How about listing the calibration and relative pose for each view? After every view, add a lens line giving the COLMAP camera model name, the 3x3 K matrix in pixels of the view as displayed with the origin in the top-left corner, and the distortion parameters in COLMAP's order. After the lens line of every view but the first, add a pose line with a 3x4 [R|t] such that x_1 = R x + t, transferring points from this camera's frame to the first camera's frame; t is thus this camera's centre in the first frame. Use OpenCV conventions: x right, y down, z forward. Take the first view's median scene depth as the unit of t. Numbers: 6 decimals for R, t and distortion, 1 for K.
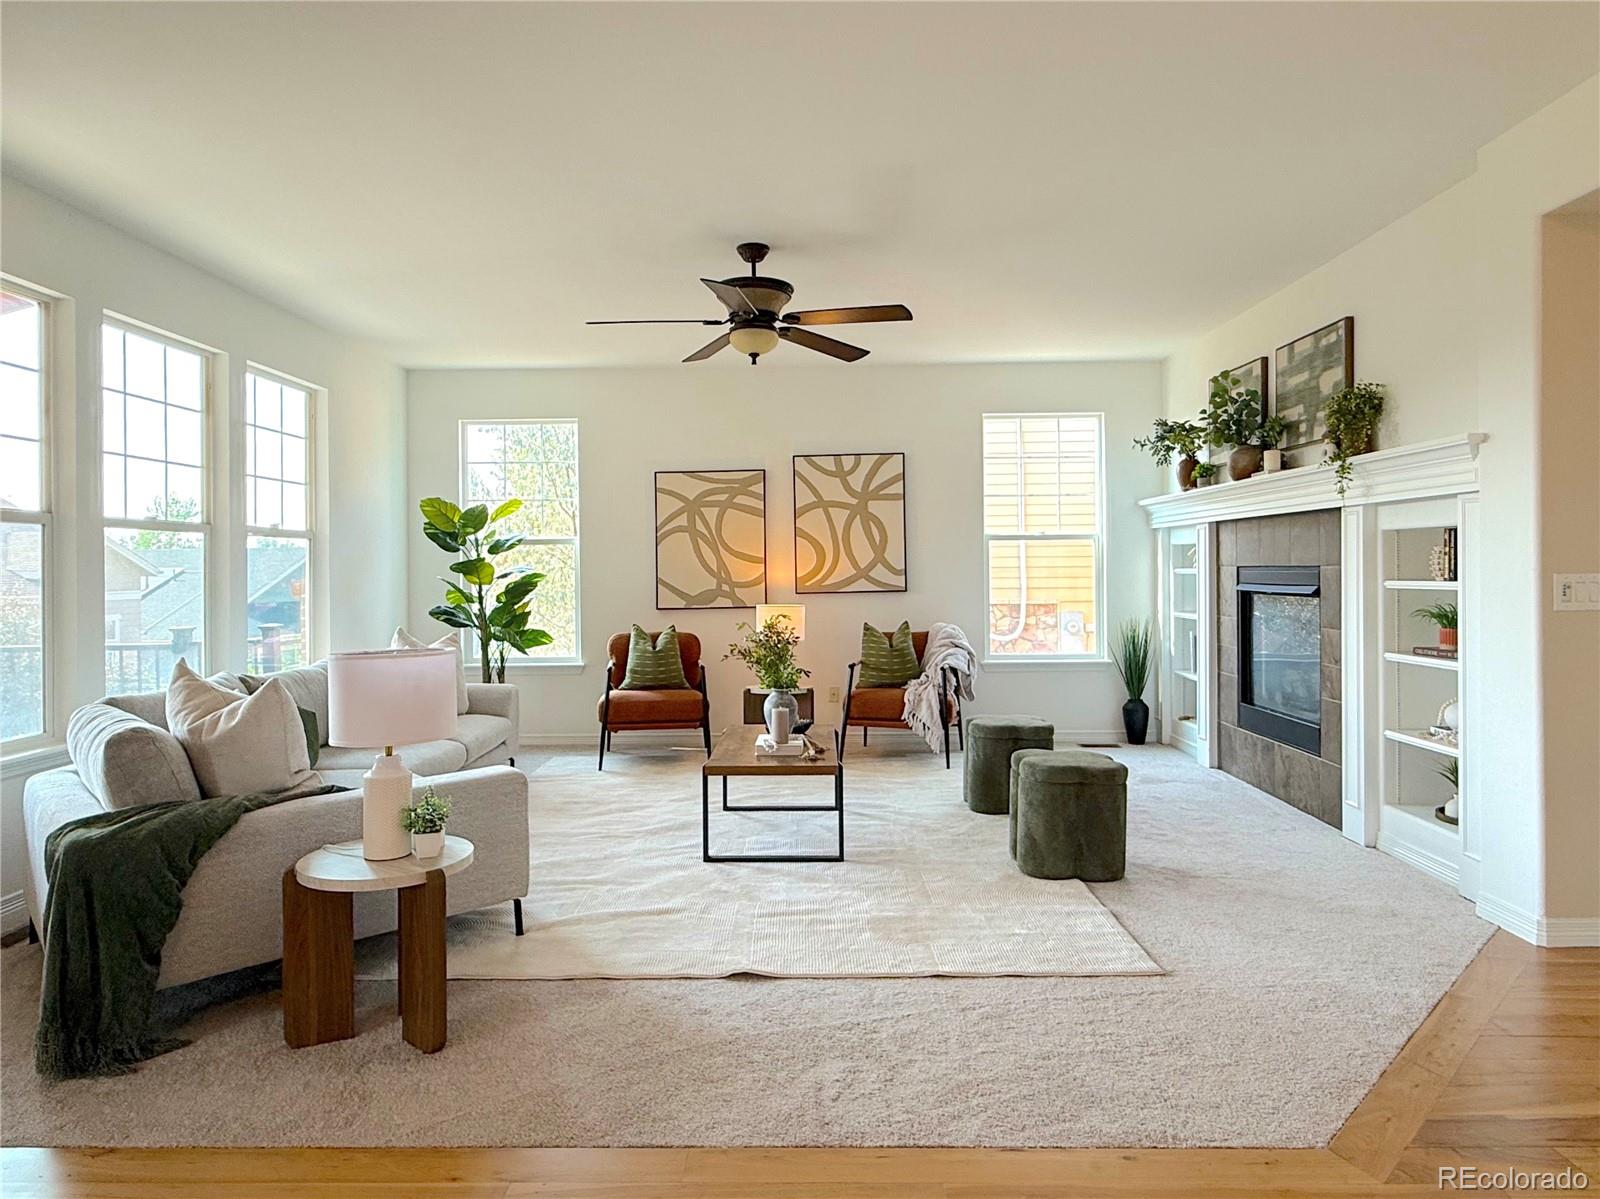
lens RADIAL K [[974.0, 0, 802.7], [0, 974.0, 534.5], [0, 0, 1]] dist [0.015234, 0.000401]
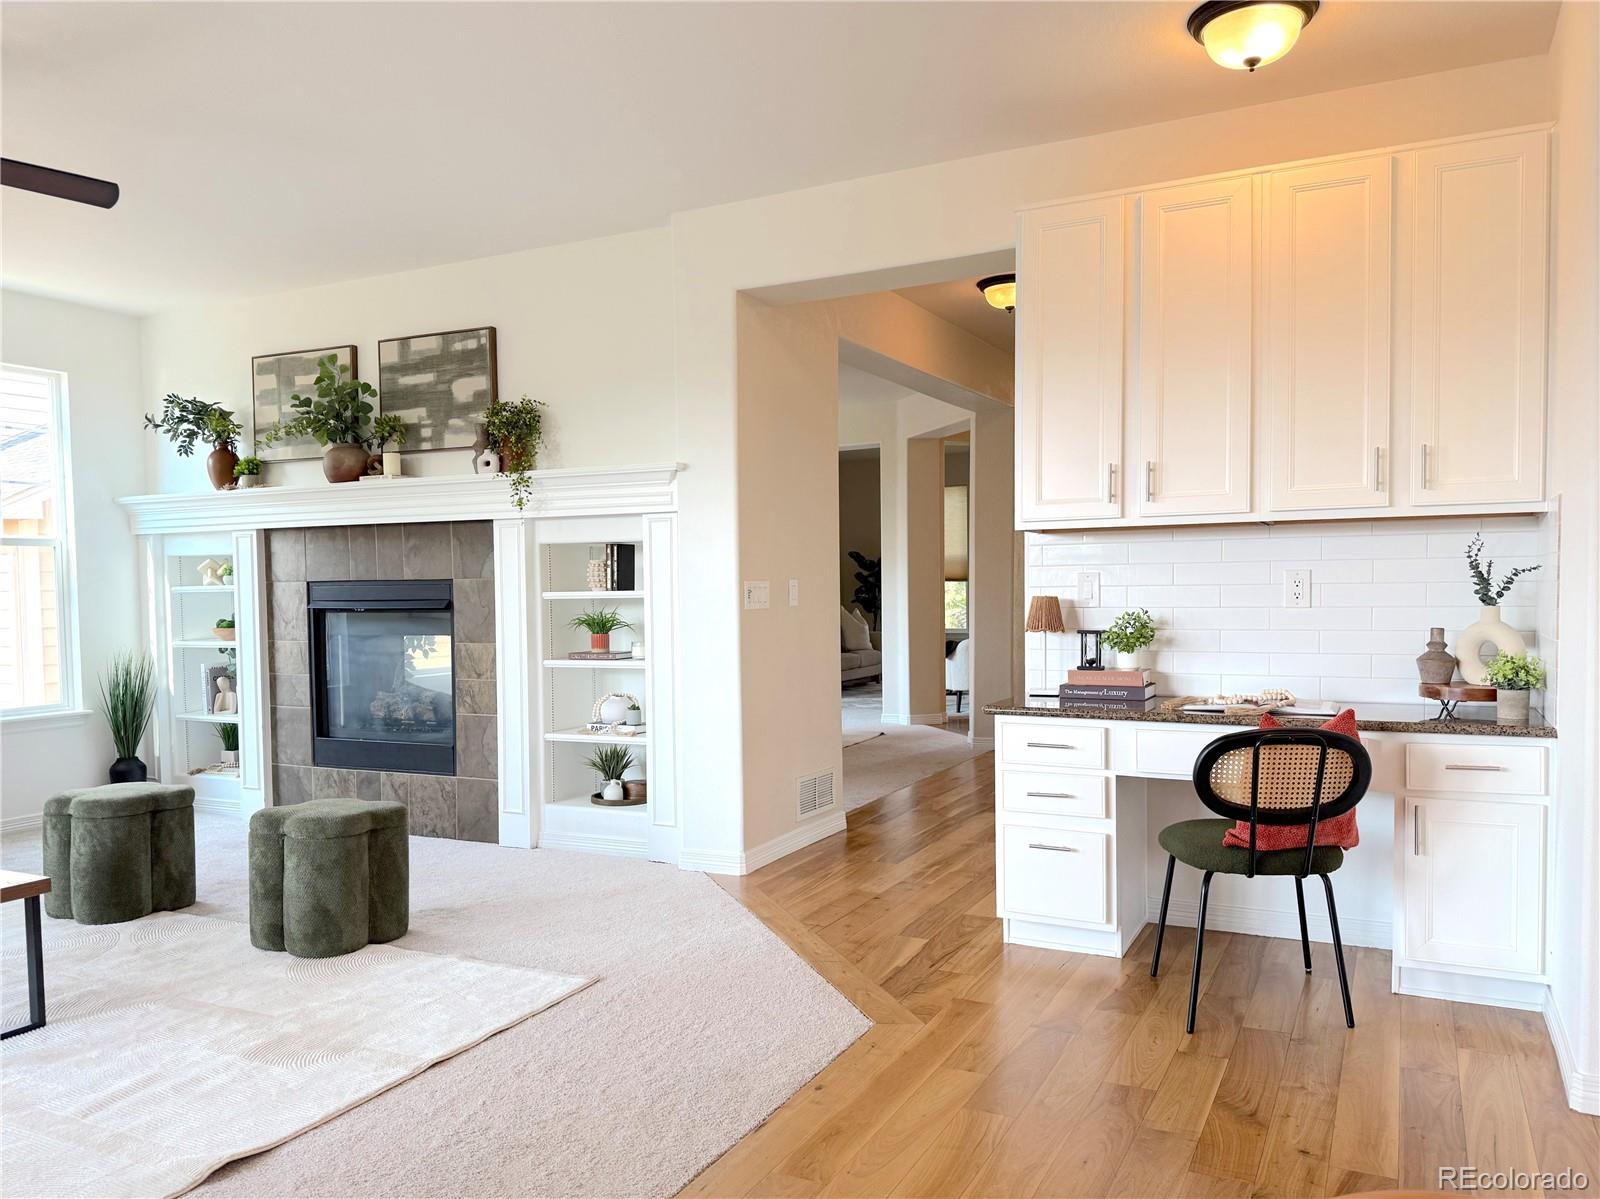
lens RADIAL K [[1170.7, 0, 800.0], [0, 1170.7, 599.5], [0, 0, 1]] dist [0.000407, -0.006125]
pose [[0.452075, -0.009831, 0.891926, -0.327545], [-0.023943, 0.999445, 0.023152, 0.016500], [-0.891658, -0.031822, 0.451589, 0.160922]]
